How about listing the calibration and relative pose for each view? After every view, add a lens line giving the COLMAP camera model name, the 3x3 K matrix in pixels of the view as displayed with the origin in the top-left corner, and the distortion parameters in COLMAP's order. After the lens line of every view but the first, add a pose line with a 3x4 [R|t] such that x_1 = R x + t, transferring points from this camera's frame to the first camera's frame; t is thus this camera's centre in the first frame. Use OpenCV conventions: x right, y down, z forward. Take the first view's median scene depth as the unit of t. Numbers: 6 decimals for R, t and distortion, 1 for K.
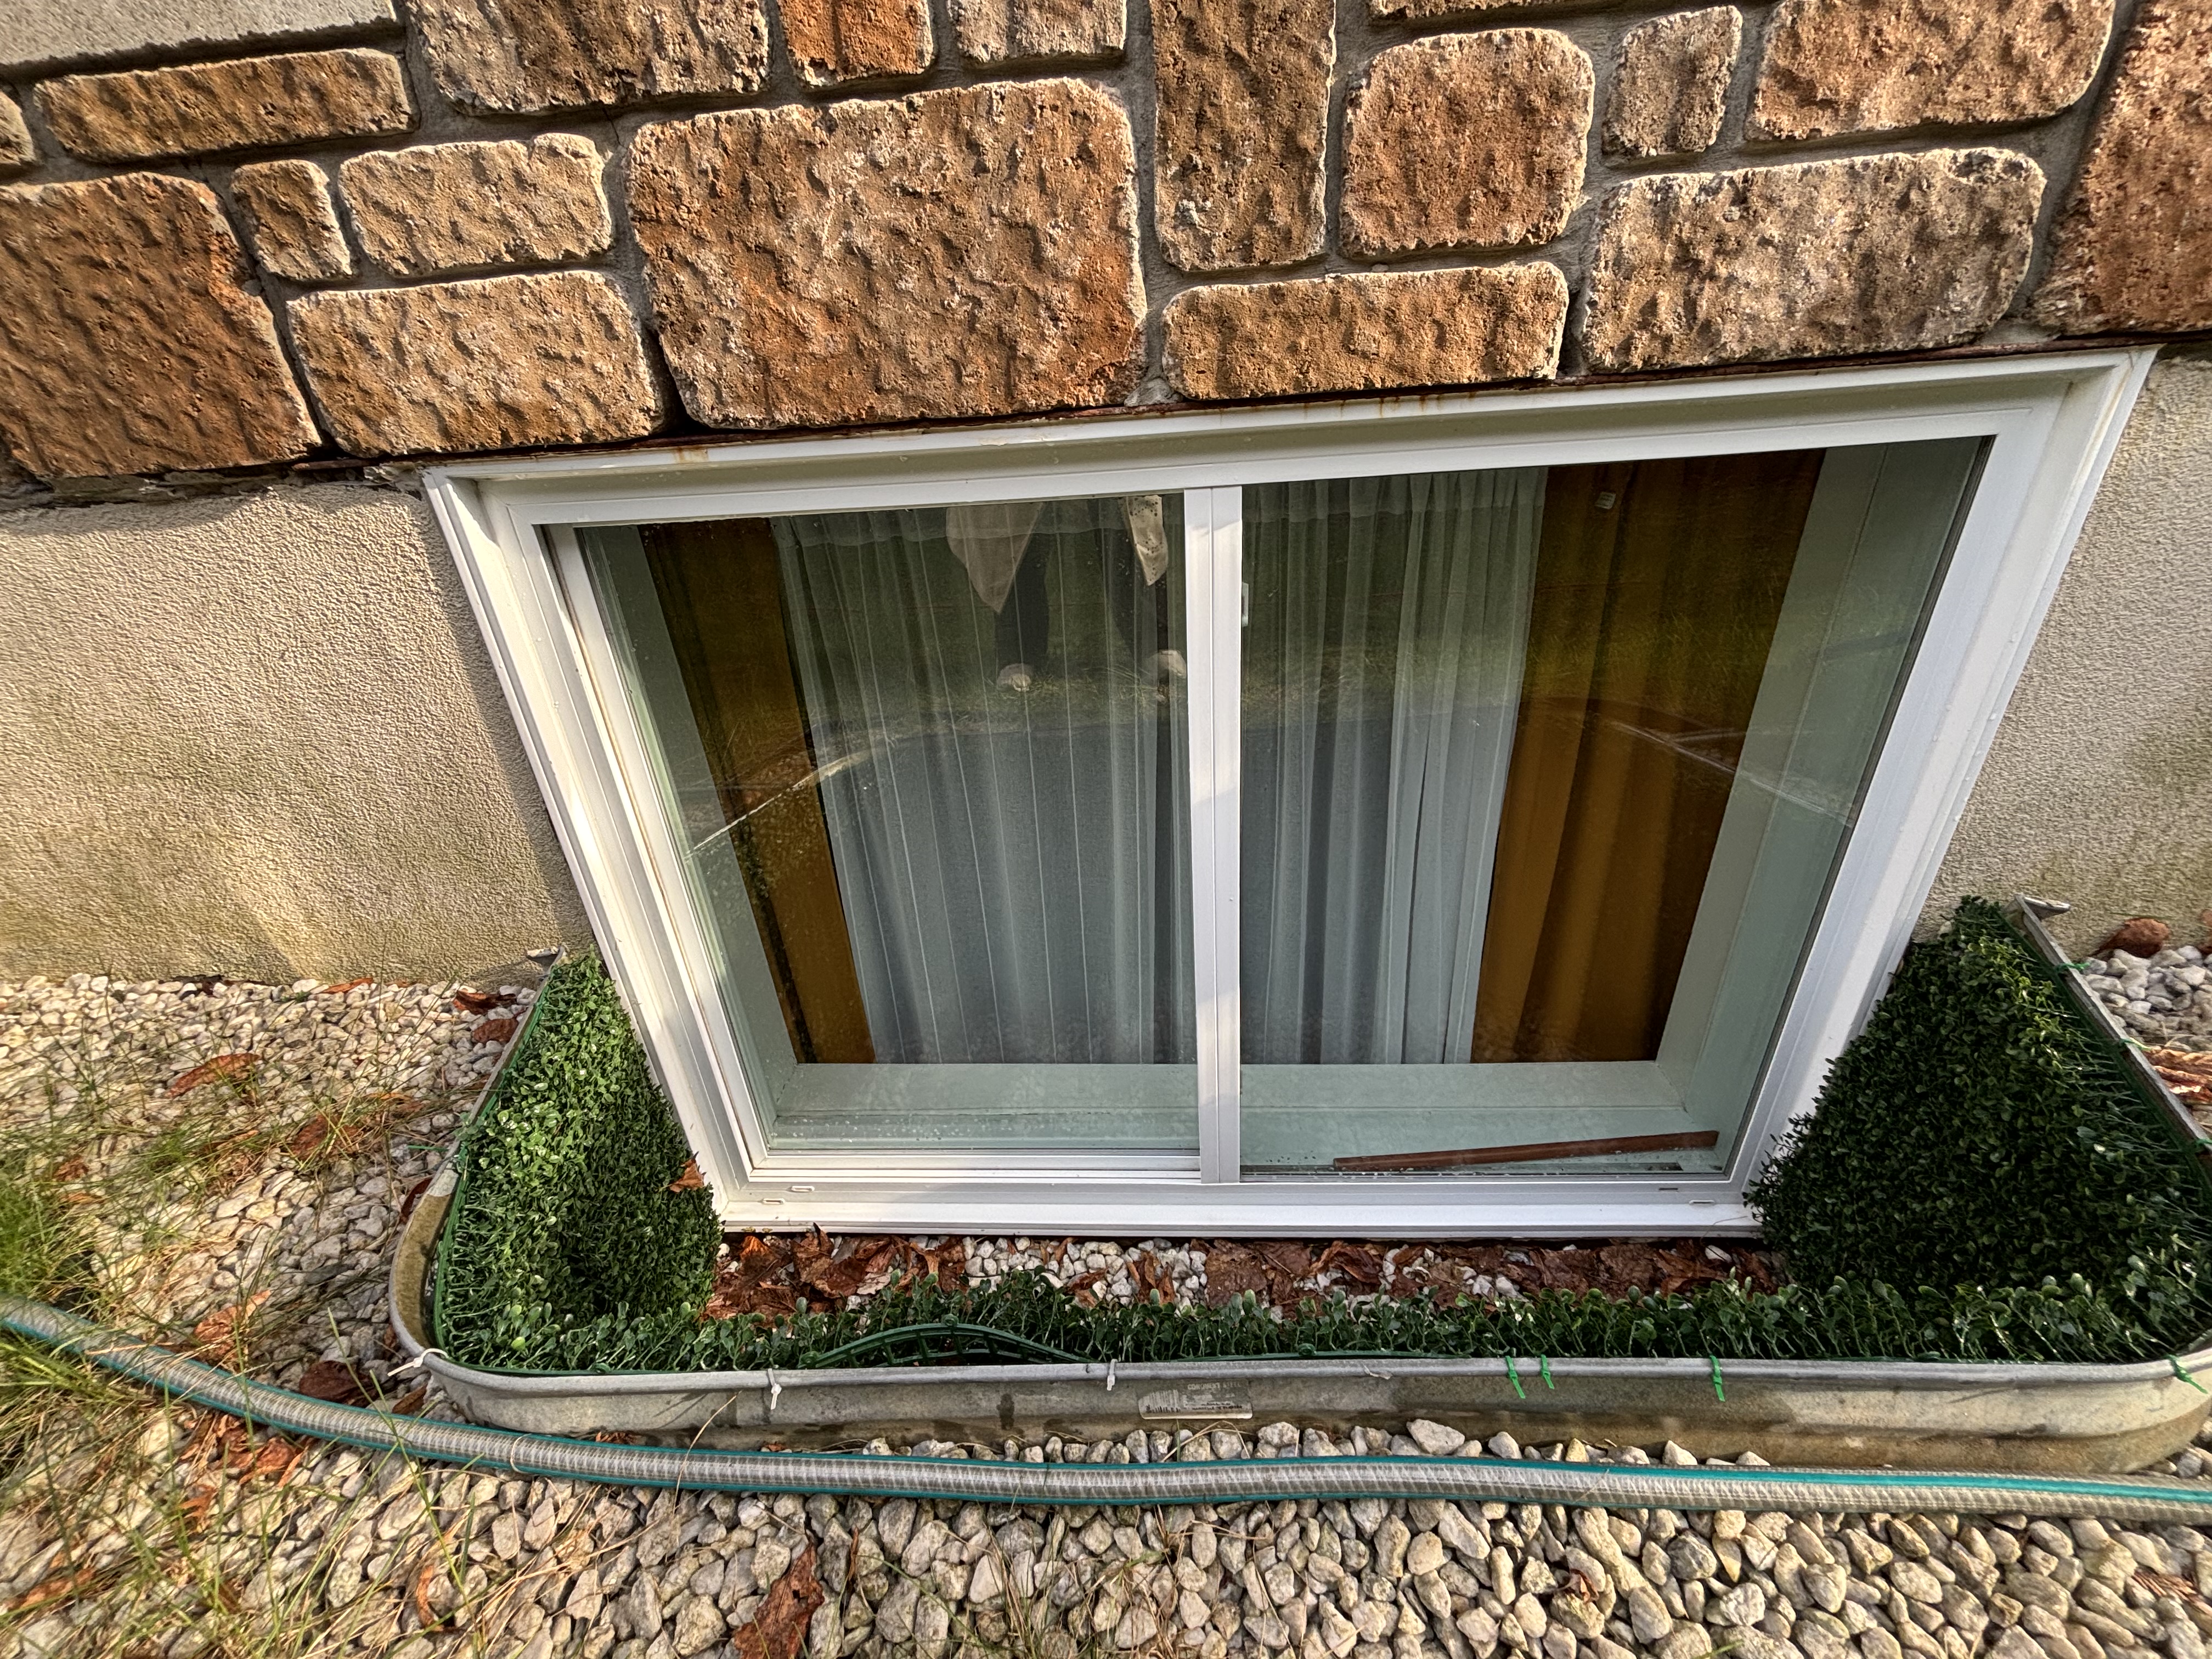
lens RADIAL K [[920.8, 0, 1106.0], [0, 920.8, 829.5], [0, 0, 1]] dist [-0.002636, 0.000119]
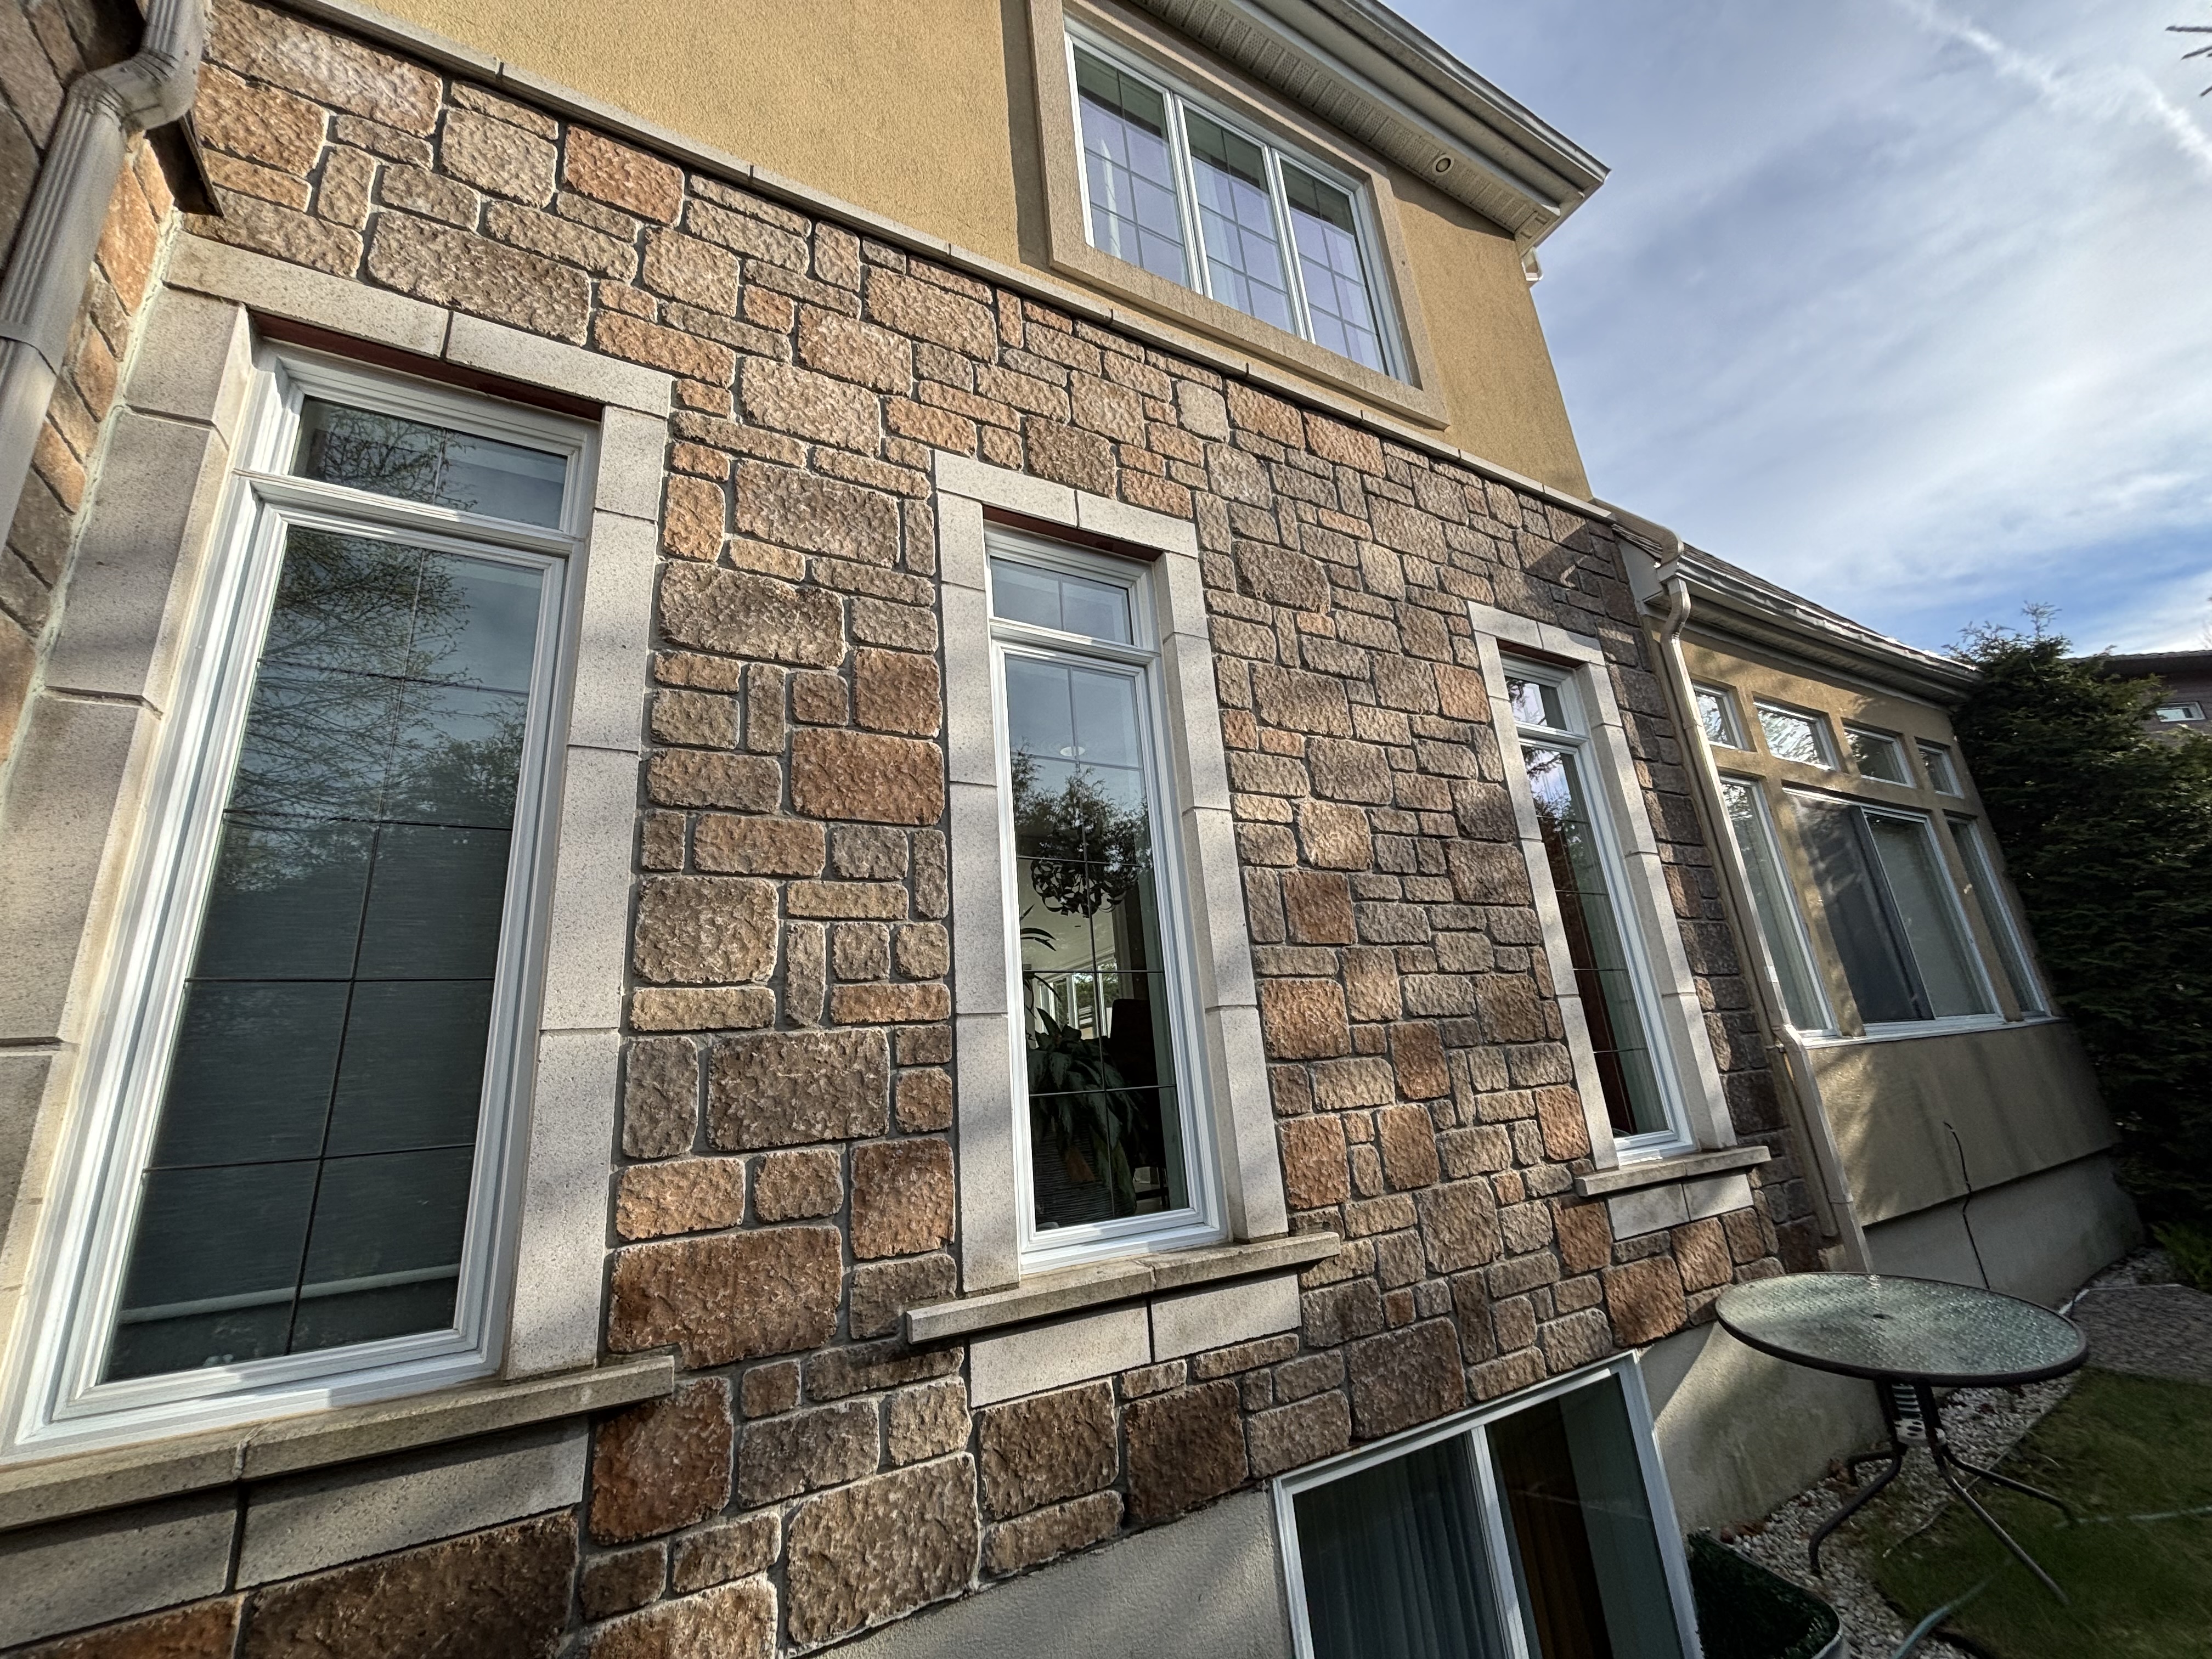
lens RADIAL K [[919.3, 0, 1098.8], [0, 919.3, 824.3], [0, 0, 1]] dist [0.000475, 0.000942]
pose [[0.848420, 0.138656, 0.510840, -2.336715], [0.276982, 0.706113, -0.651679, -0.122672], [-0.451070, 0.694391, 0.560676, -1.277162]]
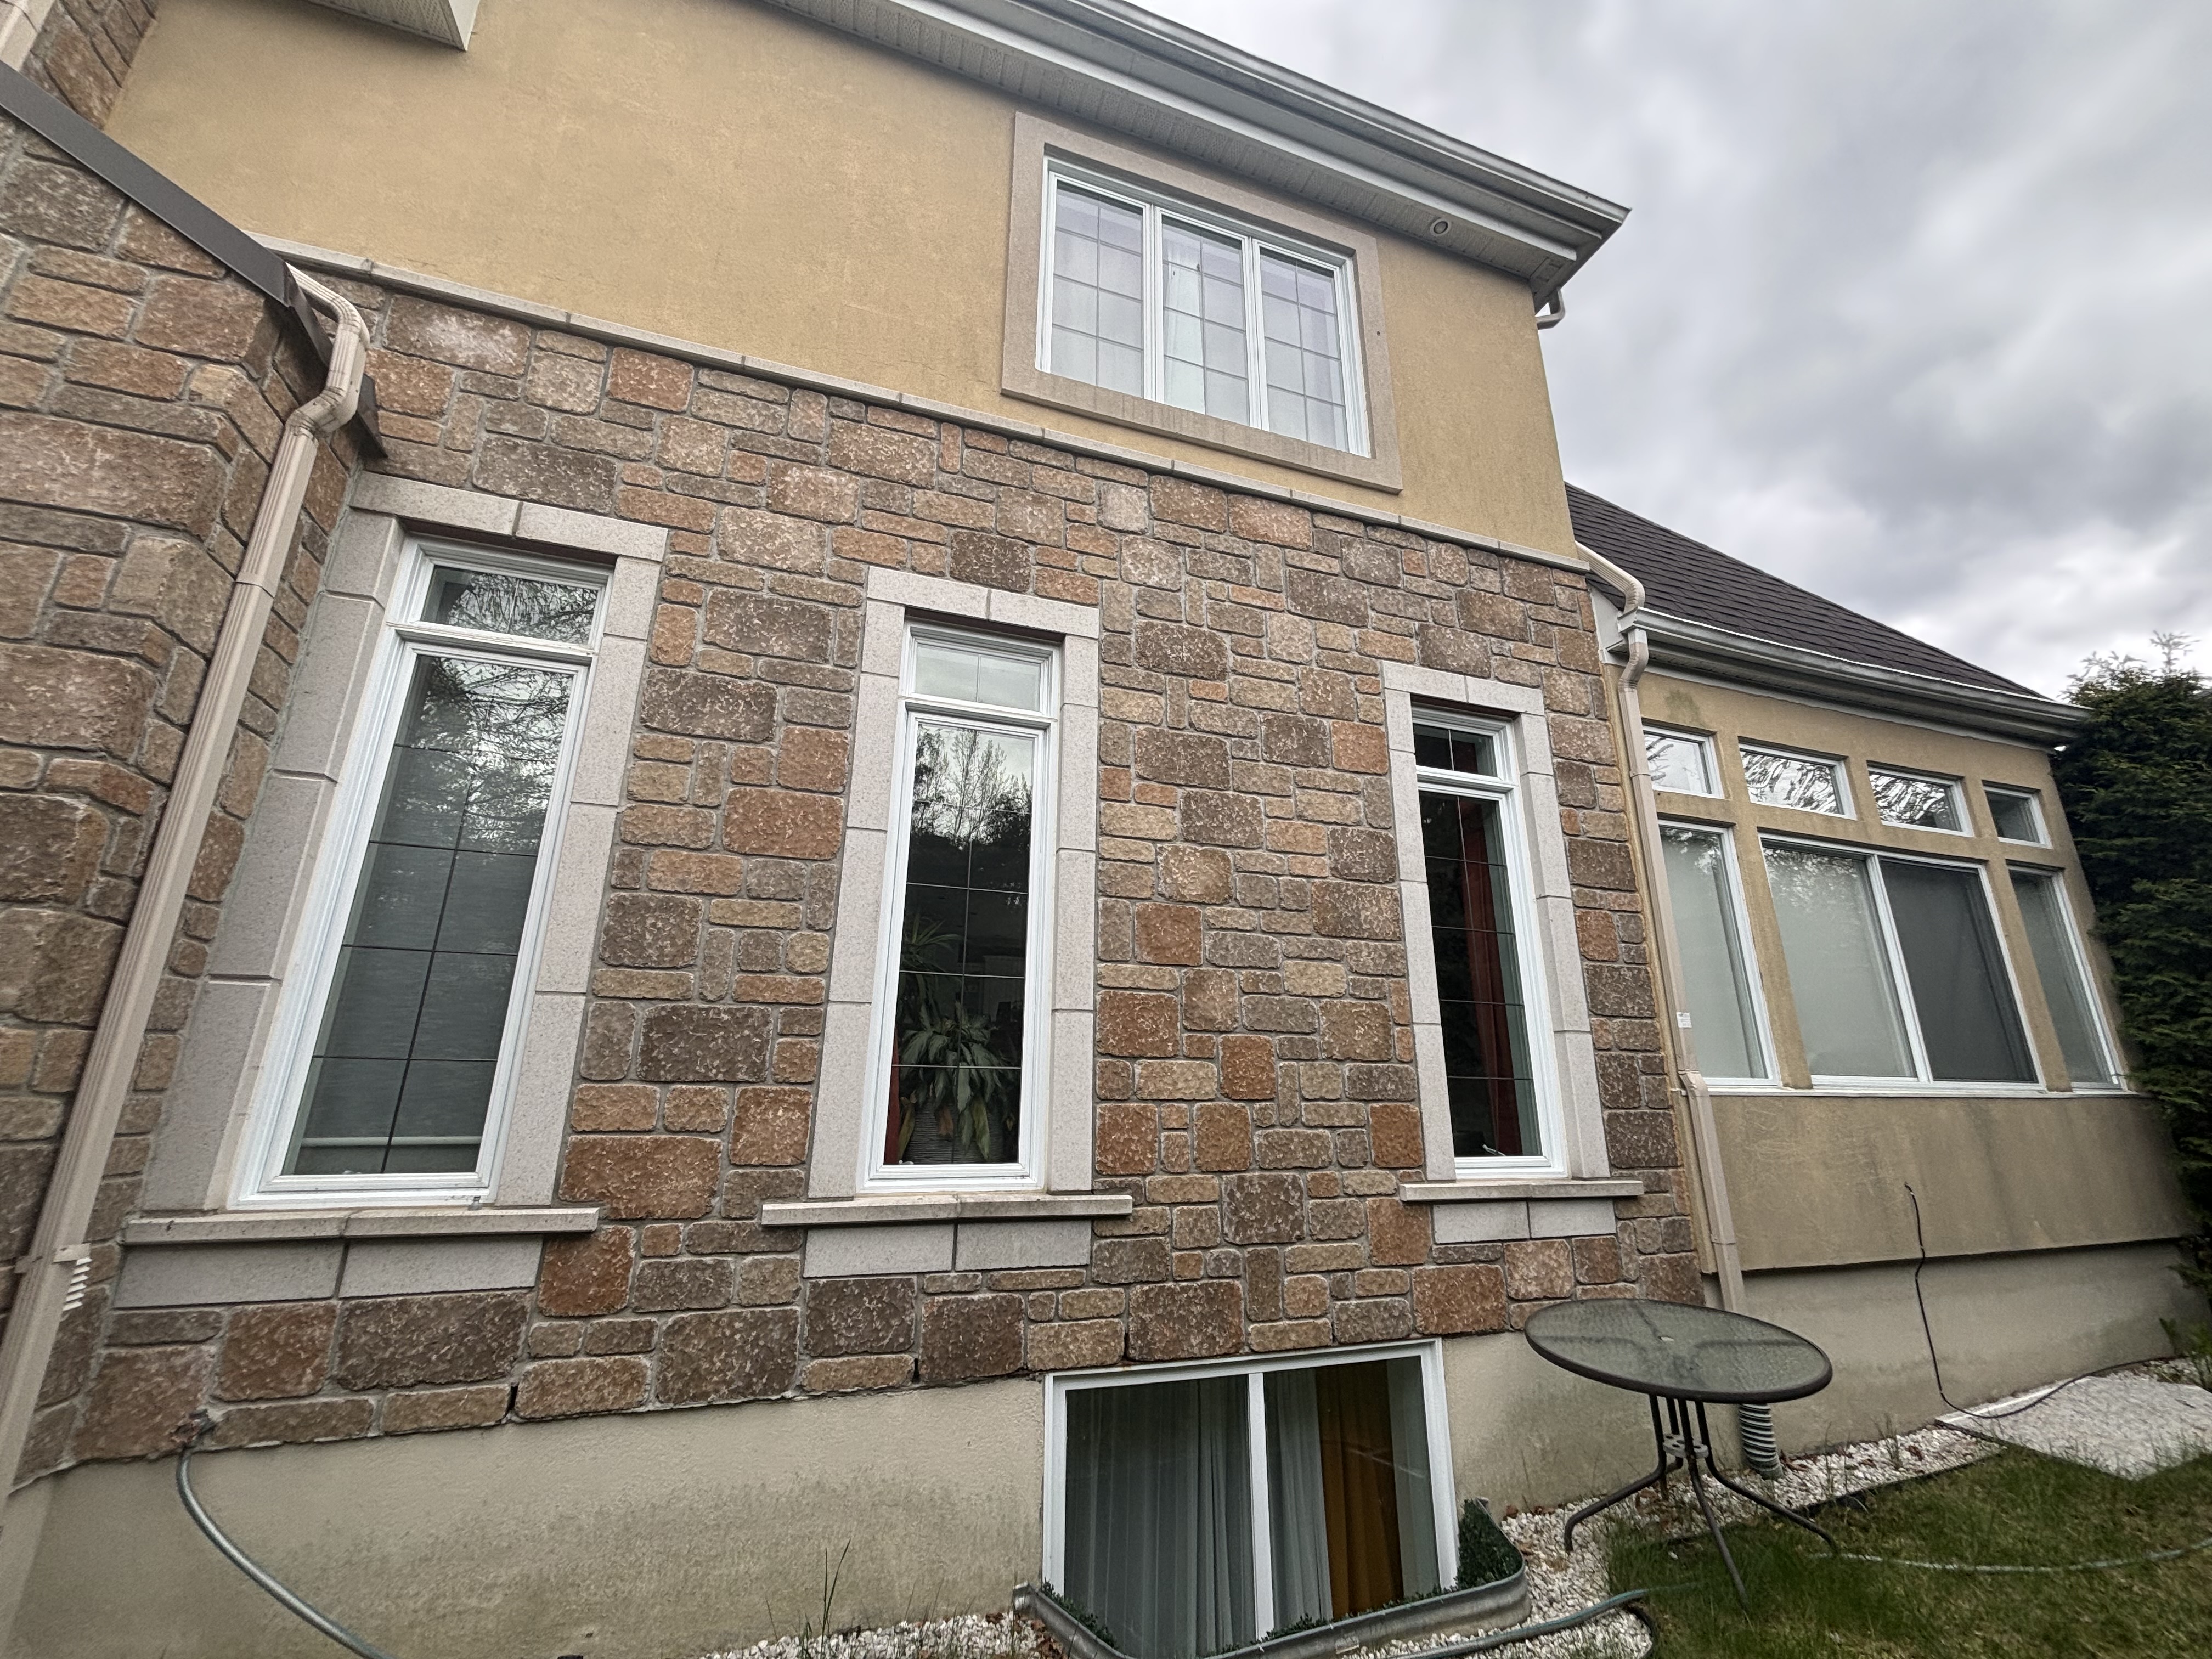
lens RADIAL K [[920.8, 0, 1106.0], [0, 920.8, 829.5], [0, 0, 1]] dist [-0.002636, 0.000119]
pose [[0.931984, 0.161785, 0.324394, -1.662483], [0.109128, 0.728150, -0.676675, 0.399790], [-0.345683, 0.666051, 0.660968, -2.251038]]
